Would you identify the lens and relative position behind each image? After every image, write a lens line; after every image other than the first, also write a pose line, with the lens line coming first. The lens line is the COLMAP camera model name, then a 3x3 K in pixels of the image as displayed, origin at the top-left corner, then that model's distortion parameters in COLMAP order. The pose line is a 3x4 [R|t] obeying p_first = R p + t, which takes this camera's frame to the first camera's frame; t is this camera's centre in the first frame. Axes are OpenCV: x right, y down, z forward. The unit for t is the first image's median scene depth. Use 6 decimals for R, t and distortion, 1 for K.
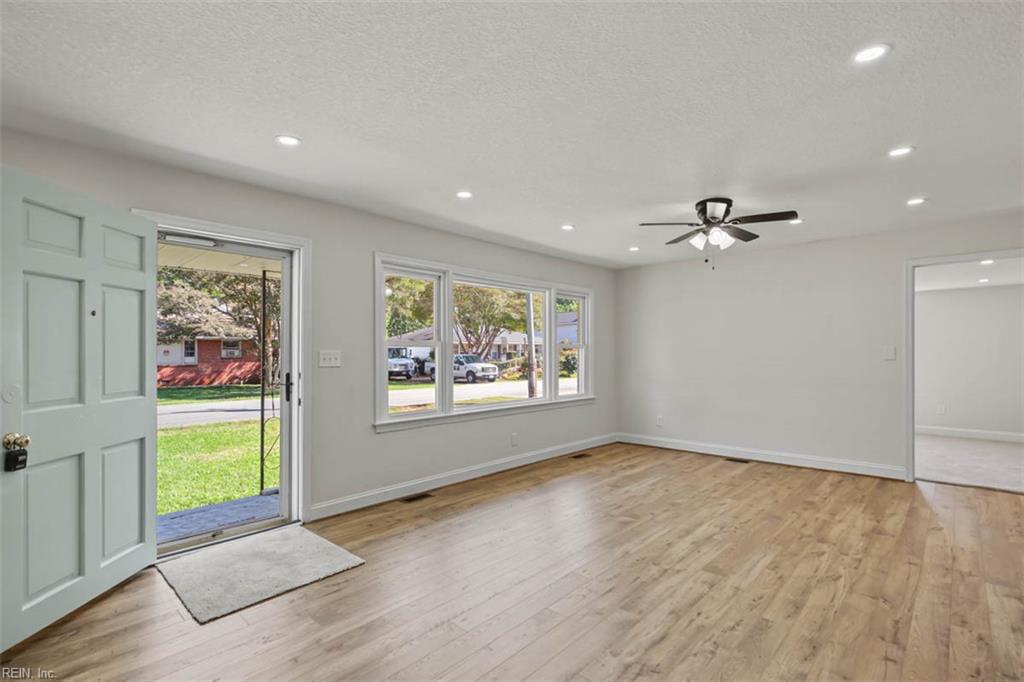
lens RADIAL K [[472.7, 0, 512.0], [0, 472.7, 341.0], [0, 0, 1]] dist [-0.000340, 0.000370]
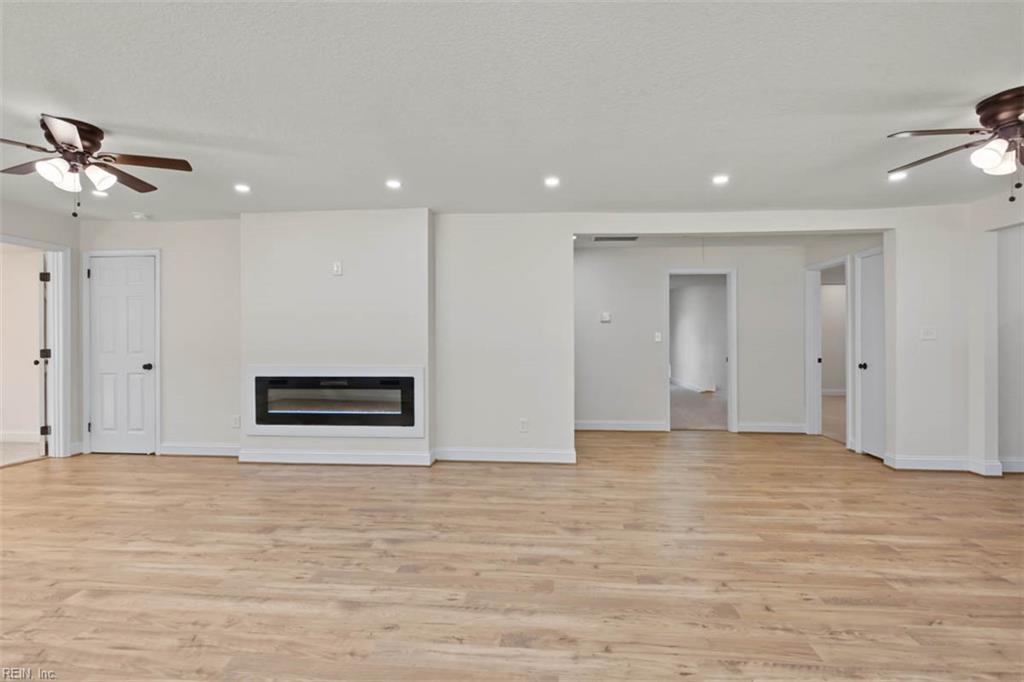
lens RADIAL K [[472.7, 0, 512.0], [0, 472.7, 341.0], [0, 0, 1]] dist [-0.000340, 0.000370]
pose [[-0.615297, 0.001228, 0.788294, -0.733380], [-0.017596, 0.999728, -0.015291, 0.056603], [-0.788099, -0.023279, -0.615108, 1.179348]]
